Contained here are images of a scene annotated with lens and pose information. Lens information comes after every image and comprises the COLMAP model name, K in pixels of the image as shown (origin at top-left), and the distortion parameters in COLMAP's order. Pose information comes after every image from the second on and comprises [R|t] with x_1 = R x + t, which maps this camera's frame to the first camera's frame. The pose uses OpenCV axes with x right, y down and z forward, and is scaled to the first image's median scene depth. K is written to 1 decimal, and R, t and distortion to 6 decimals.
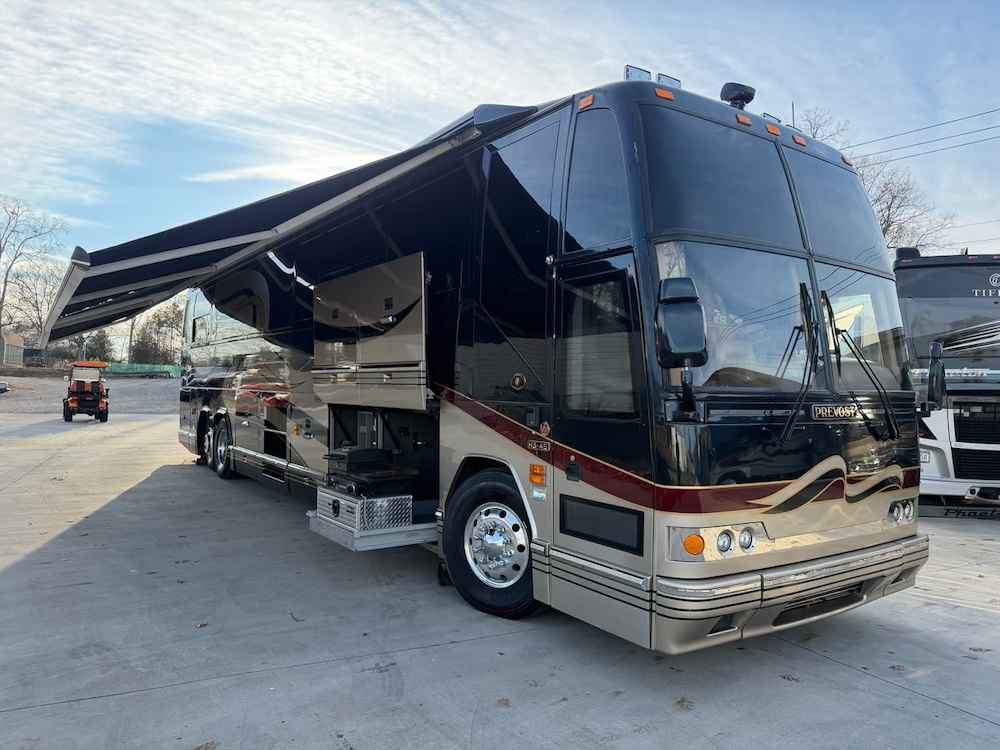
lens RADIAL K [[712.3, 0, 516.6], [0, 712.3, 379.8], [0, 0, 1]] dist [0.020014, -0.035127]
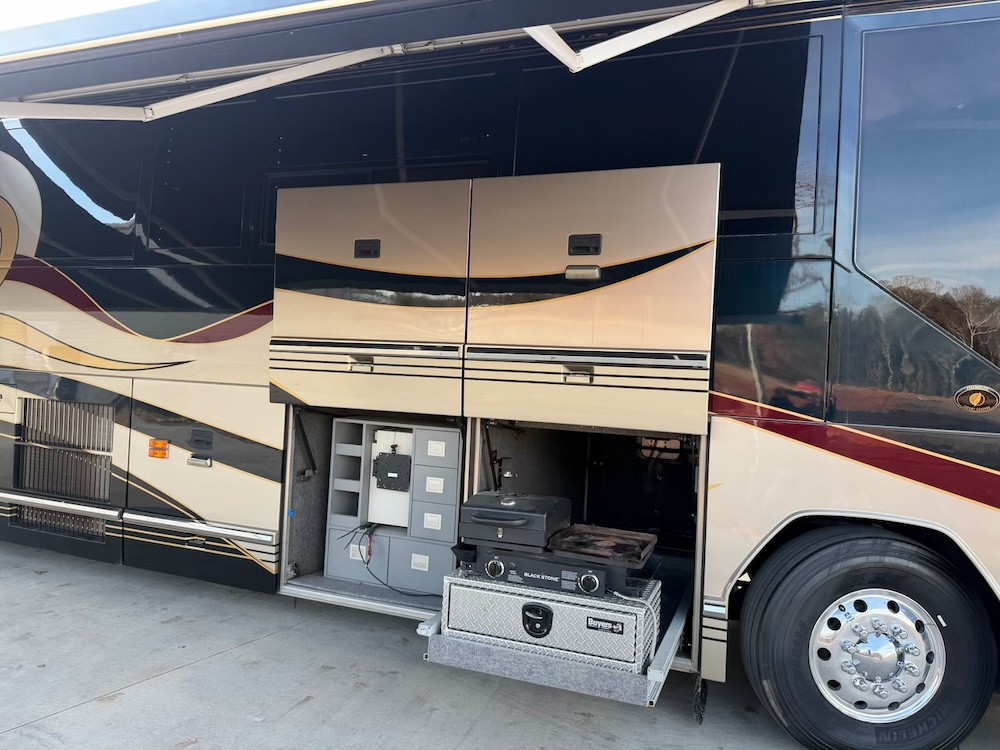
lens RADIAL K [[712.3, 0, 532.3], [0, 712.3, 359.2], [0, 0, 1]] dist [0.020014, -0.035127]
pose [[0.823274, 0.043563, 0.565970, -0.623384], [-0.045878, 0.998895, -0.010150, -0.008402], [-0.565787, -0.017609, 0.824363, 0.631078]]
